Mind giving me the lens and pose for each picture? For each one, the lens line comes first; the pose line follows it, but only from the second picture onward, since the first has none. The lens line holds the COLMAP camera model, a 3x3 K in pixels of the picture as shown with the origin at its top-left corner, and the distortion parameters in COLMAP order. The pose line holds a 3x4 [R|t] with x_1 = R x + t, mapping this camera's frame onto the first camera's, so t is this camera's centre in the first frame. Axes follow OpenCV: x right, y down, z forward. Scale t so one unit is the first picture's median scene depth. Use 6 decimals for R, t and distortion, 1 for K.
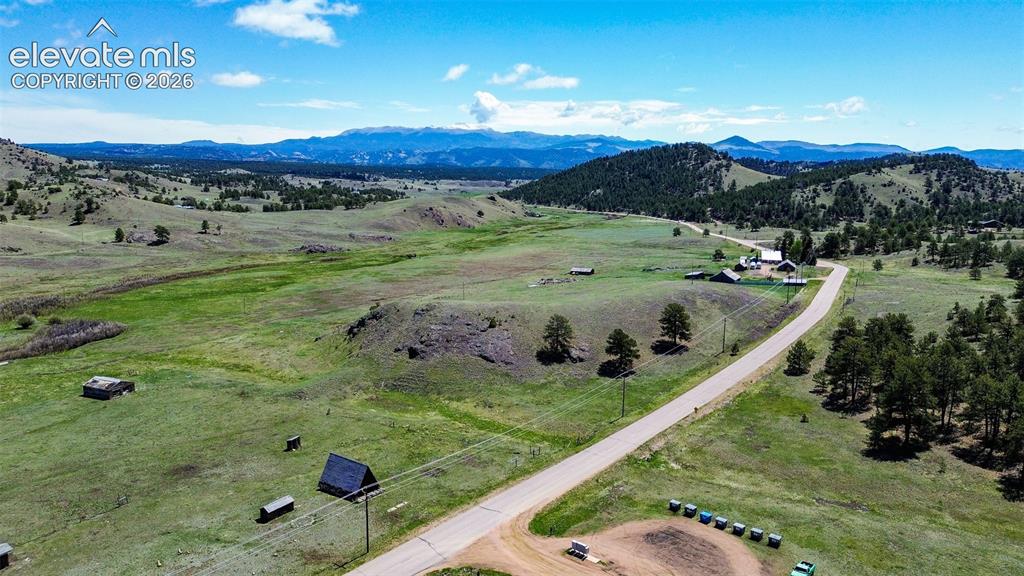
lens RADIAL K [[734.4, 0, 512.0], [0, 734.4, 288.0], [0, 0, 1]] dist [0.060302, -0.079979]
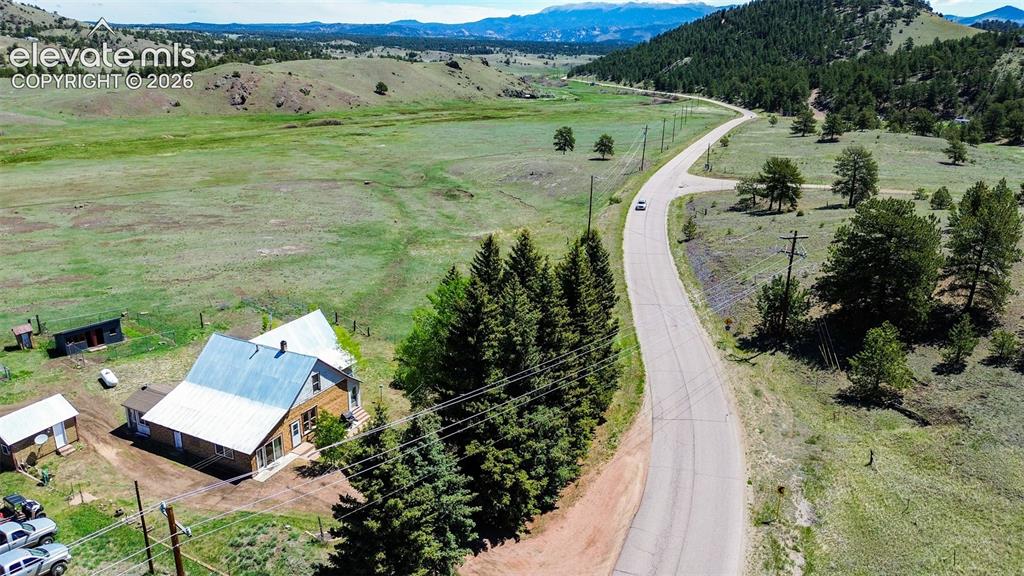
lens RADIAL K [[727.7, 0, 512.0], [0, 727.7, 288.0], [0, 0, 1]] dist [0.068130, -0.074482]
pose [[0.962038, 0.087113, -0.258640, 0.202400], [-0.046605, 0.986208, 0.158814, -0.039838], [0.268907, -0.140731, 0.952829, 0.420739]]
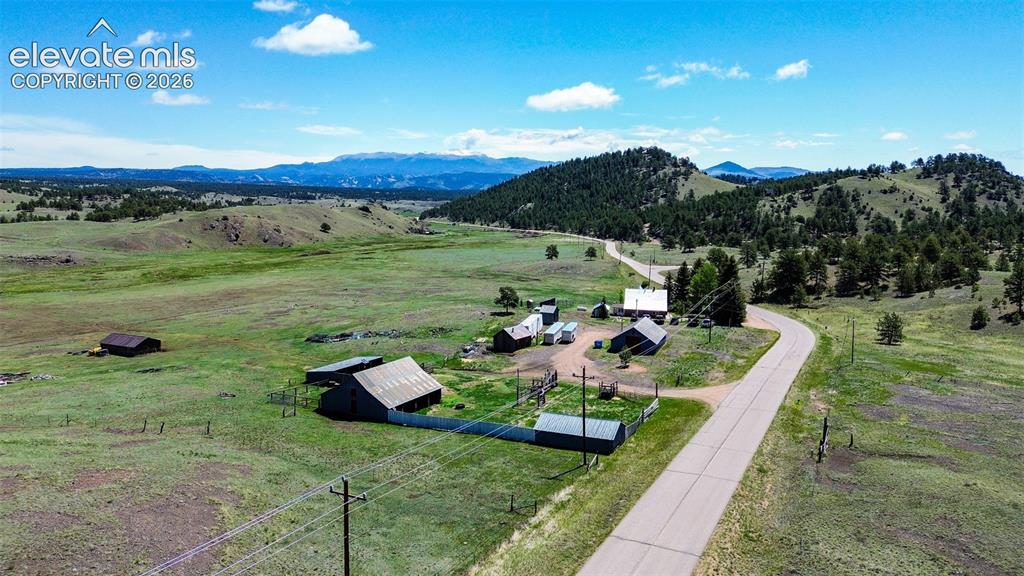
lens RADIAL K [[727.7, 0, 512.0], [0, 727.7, 288.0], [0, 0, 1]] dist [0.068130, -0.074482]
pose [[0.999997, 0.001046, 0.002211, 0.127204], [-0.000970, 0.999410, -0.034338, -0.017104], [-0.002245, 0.034336, 0.999408, 0.265890]]
